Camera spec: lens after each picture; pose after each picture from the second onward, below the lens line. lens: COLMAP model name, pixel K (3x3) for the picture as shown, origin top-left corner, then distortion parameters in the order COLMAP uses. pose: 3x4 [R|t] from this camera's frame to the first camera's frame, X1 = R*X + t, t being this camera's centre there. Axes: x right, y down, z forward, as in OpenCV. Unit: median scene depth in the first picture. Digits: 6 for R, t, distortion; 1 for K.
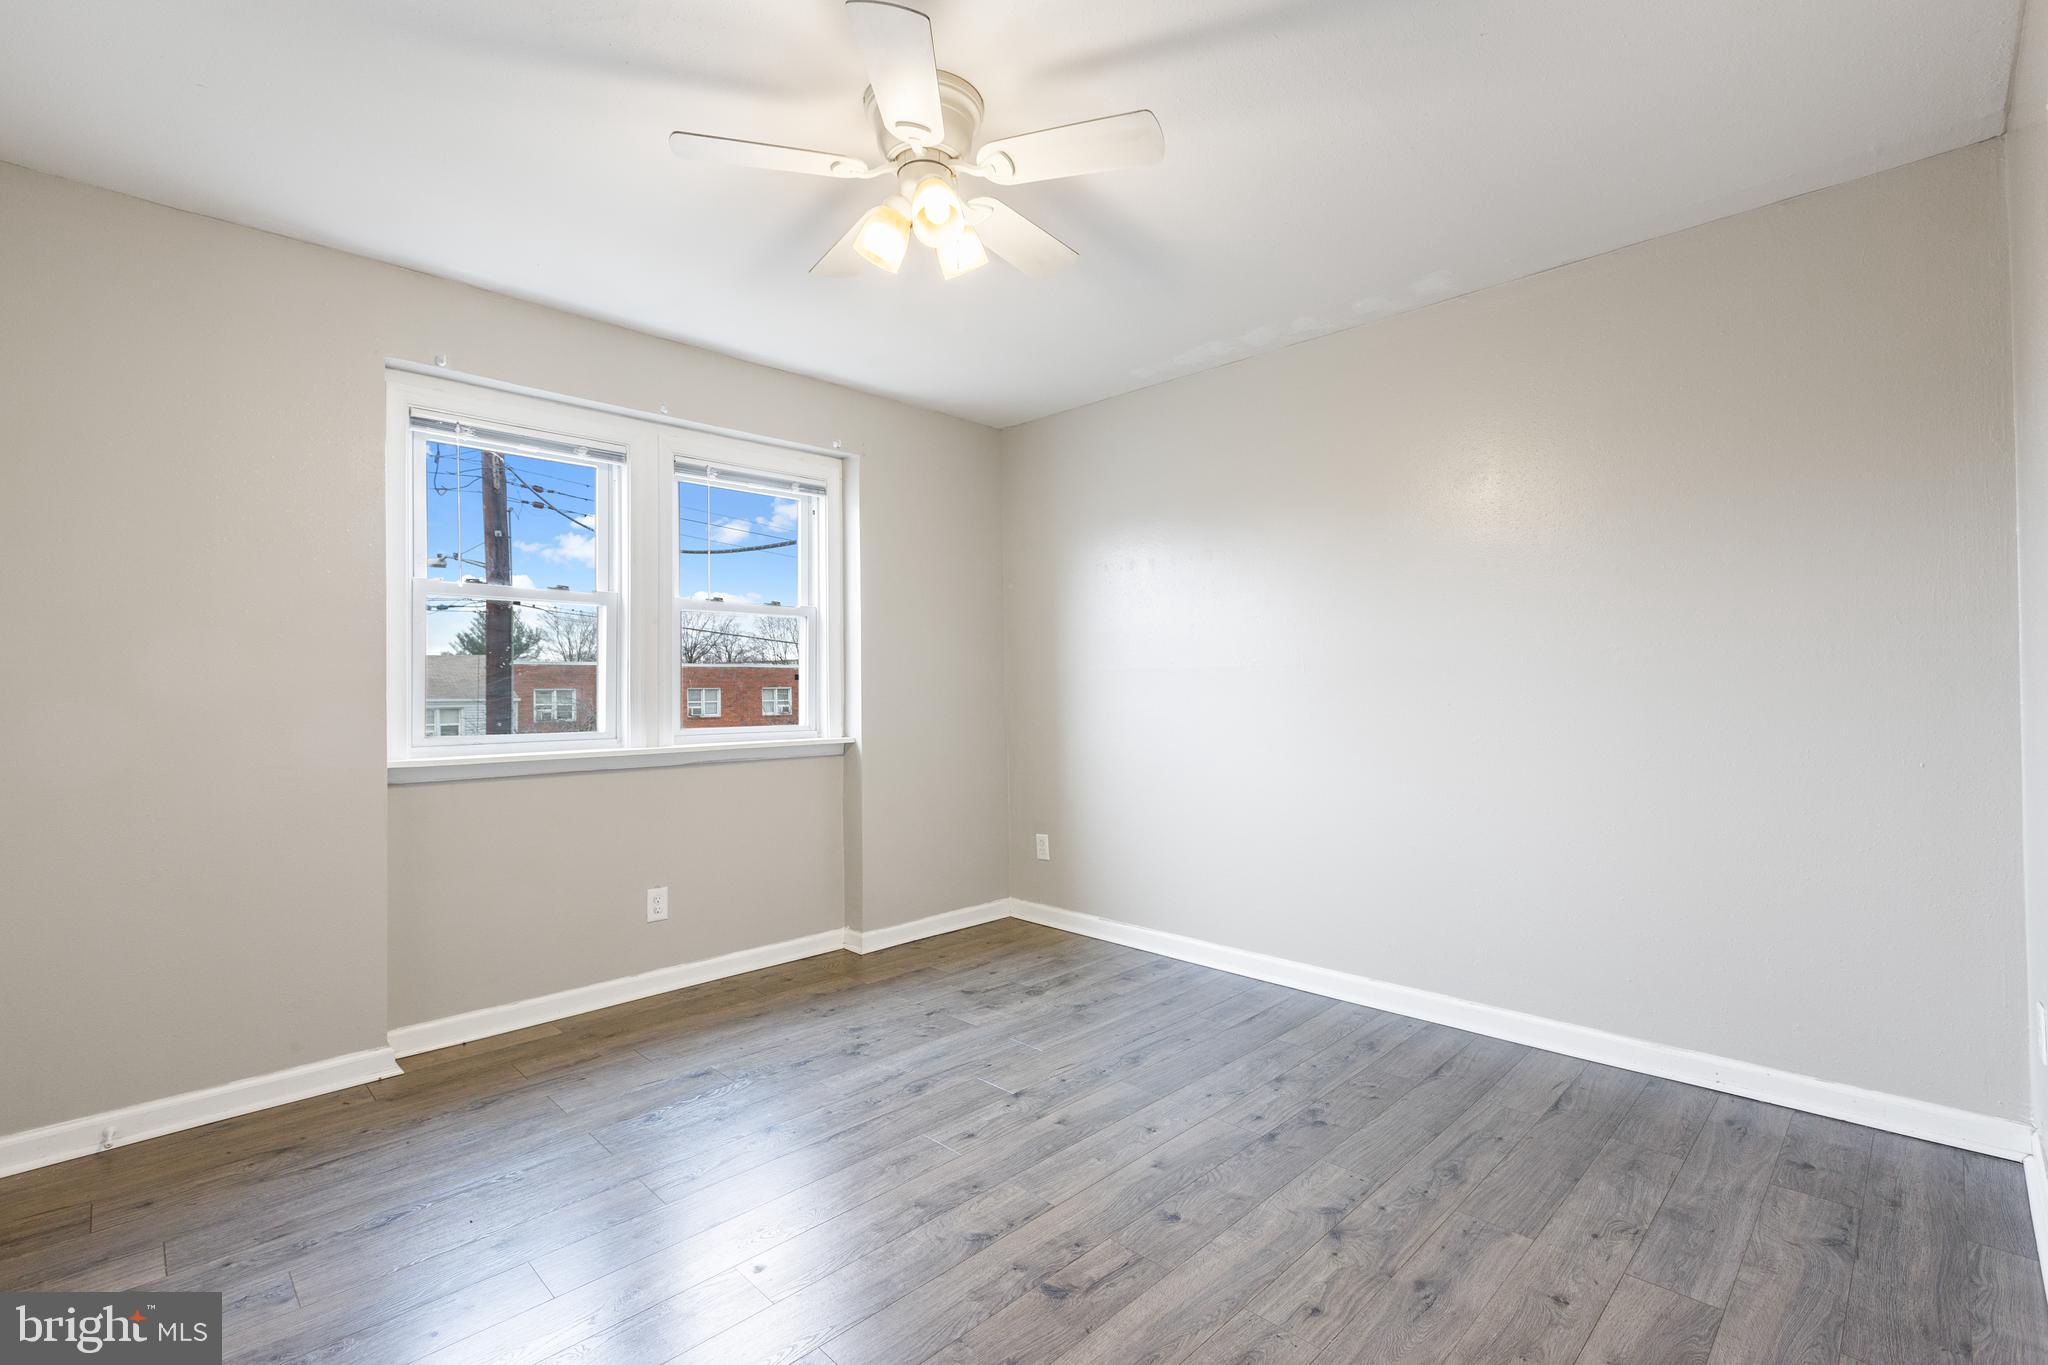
lens RADIAL K [[919.5, 0, 1026.9], [0, 919.5, 688.8], [0, 0, 1]] dist [0.001239, 0.000239]
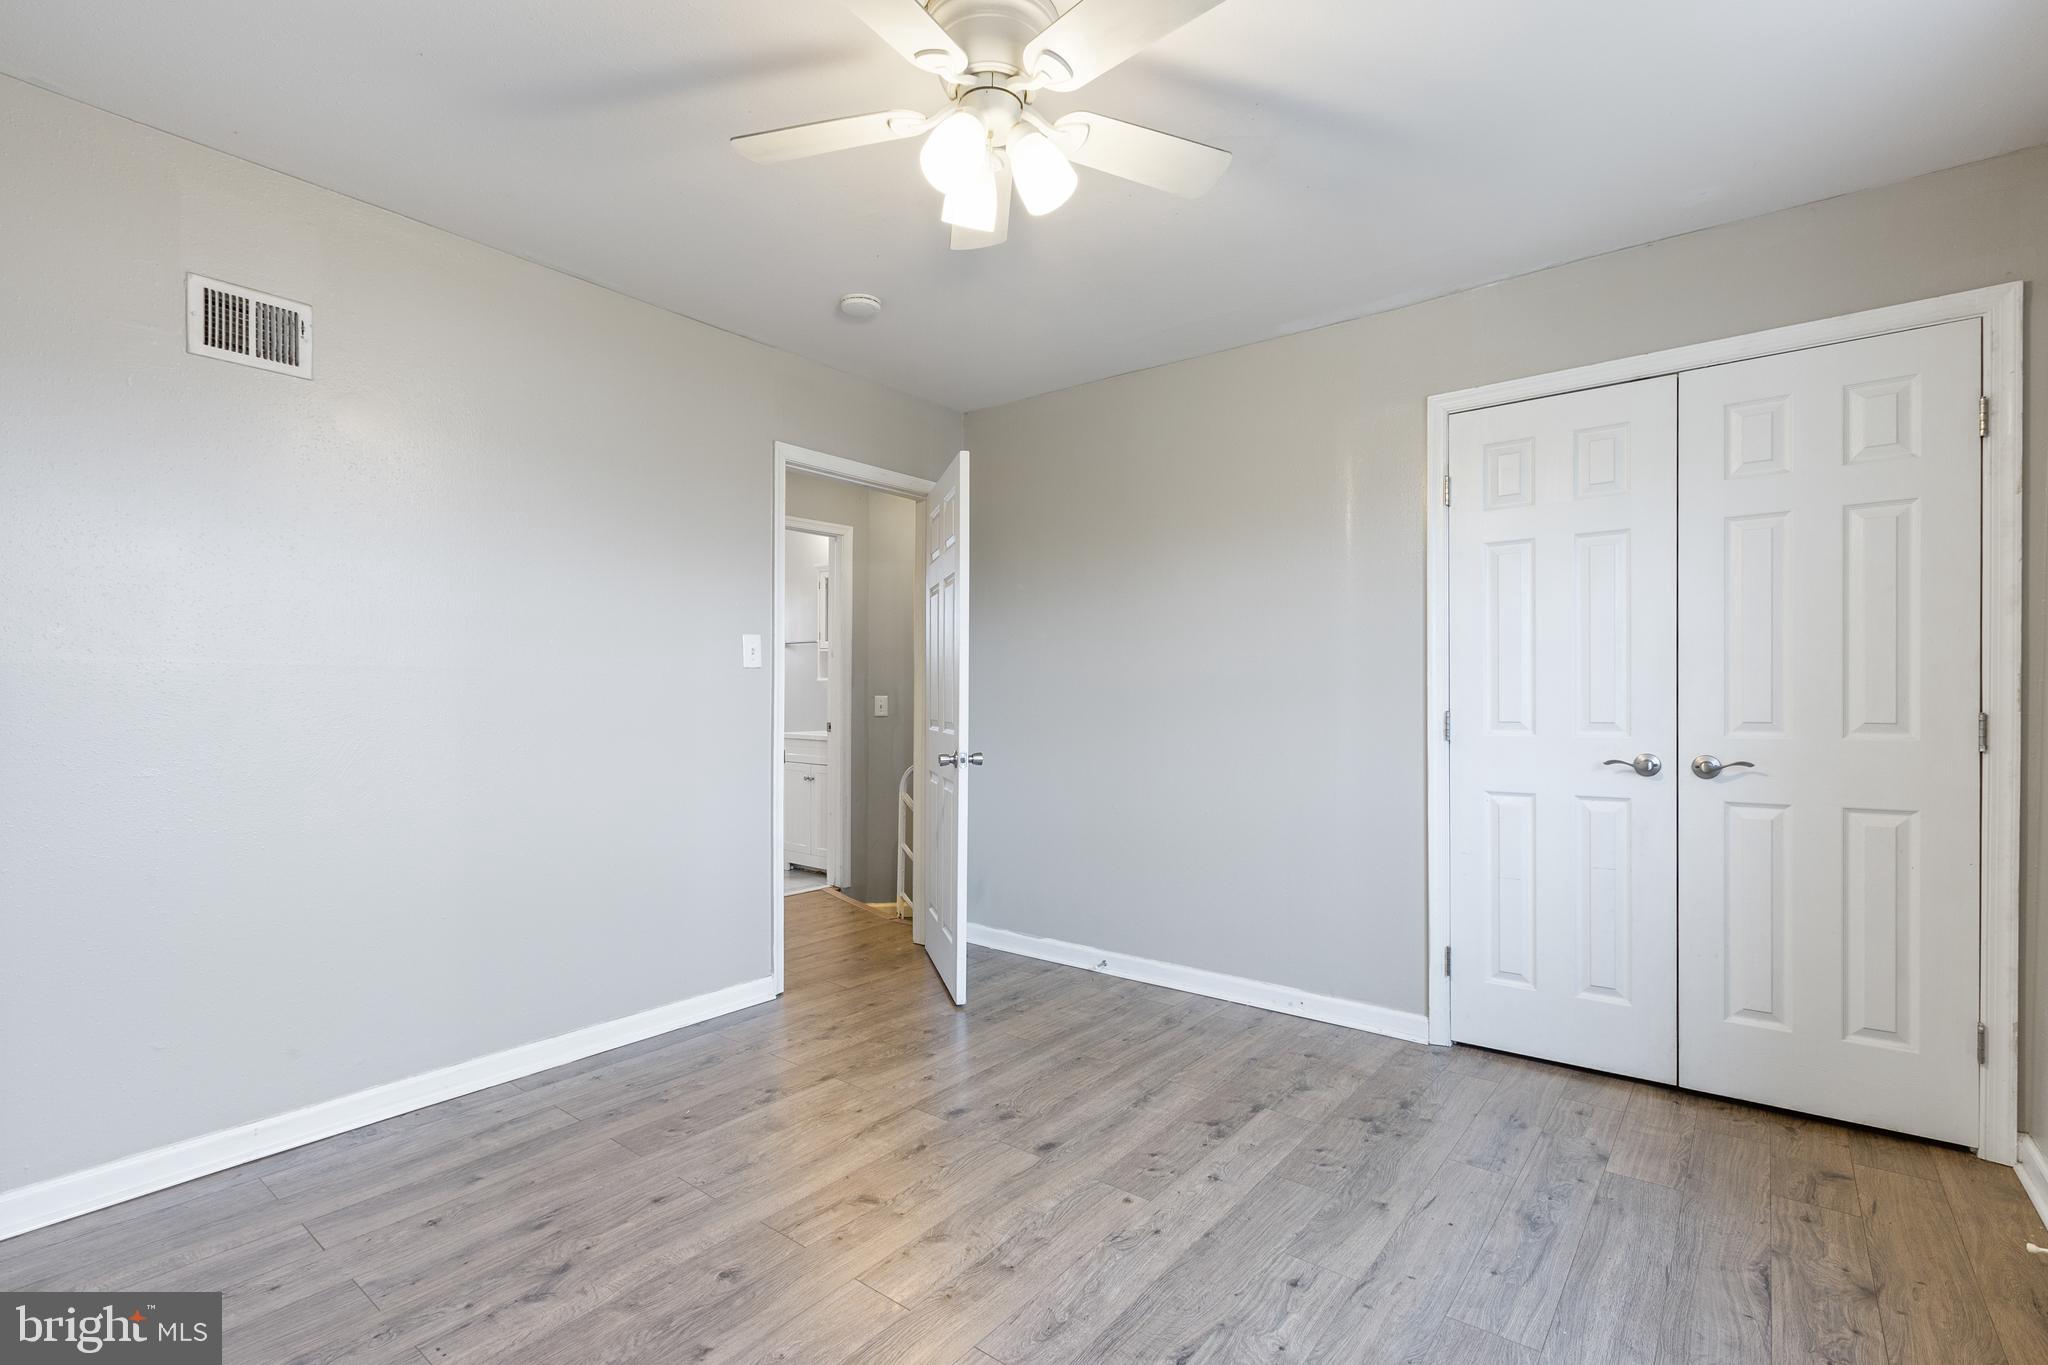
lens RADIAL K [[919.5, 0, 1026.9], [0, 919.5, 688.8], [0, 0, 1]] dist [0.001239, 0.000239]
pose [[-0.993468, 0.009395, -0.113724, -0.028583], [0.009891, 0.999944, -0.003797, -0.001879], [0.113682, -0.004897, -0.993505, 1.421578]]
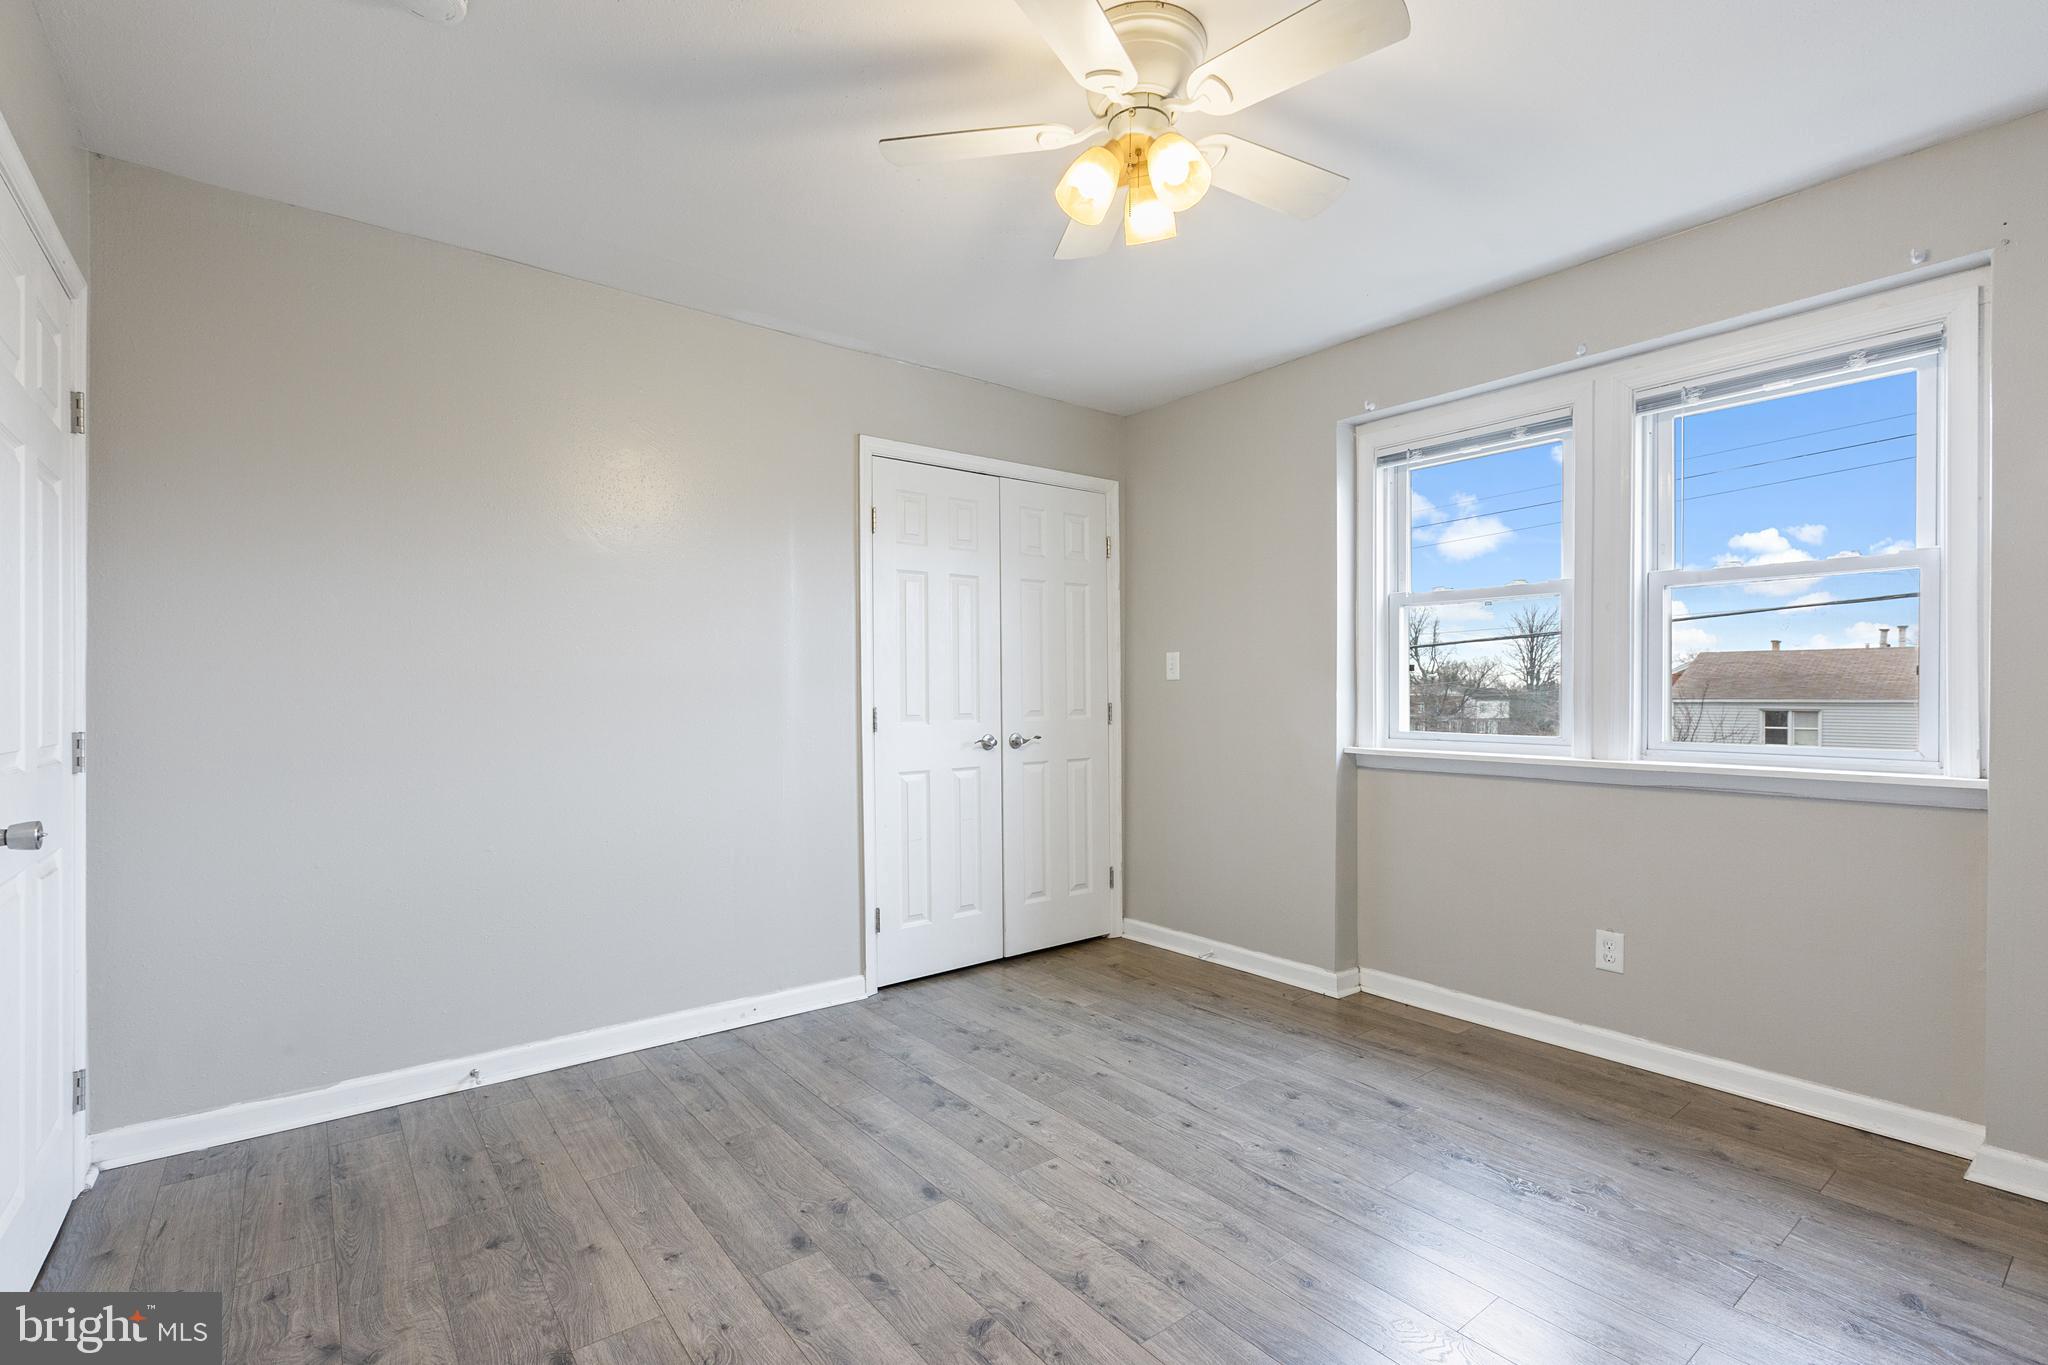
lens RADIAL K [[933.9, 0, 1031.4], [0, 933.9, 708.1], [0, 0, 1]] dist [0.000805, 0.000222]
pose [[-0.122203, 0.023202, -0.992234, 0.617547], [0.000091, 0.999727, 0.023366, -0.002918], [0.992505, 0.002765, -0.122172, 0.748987]]
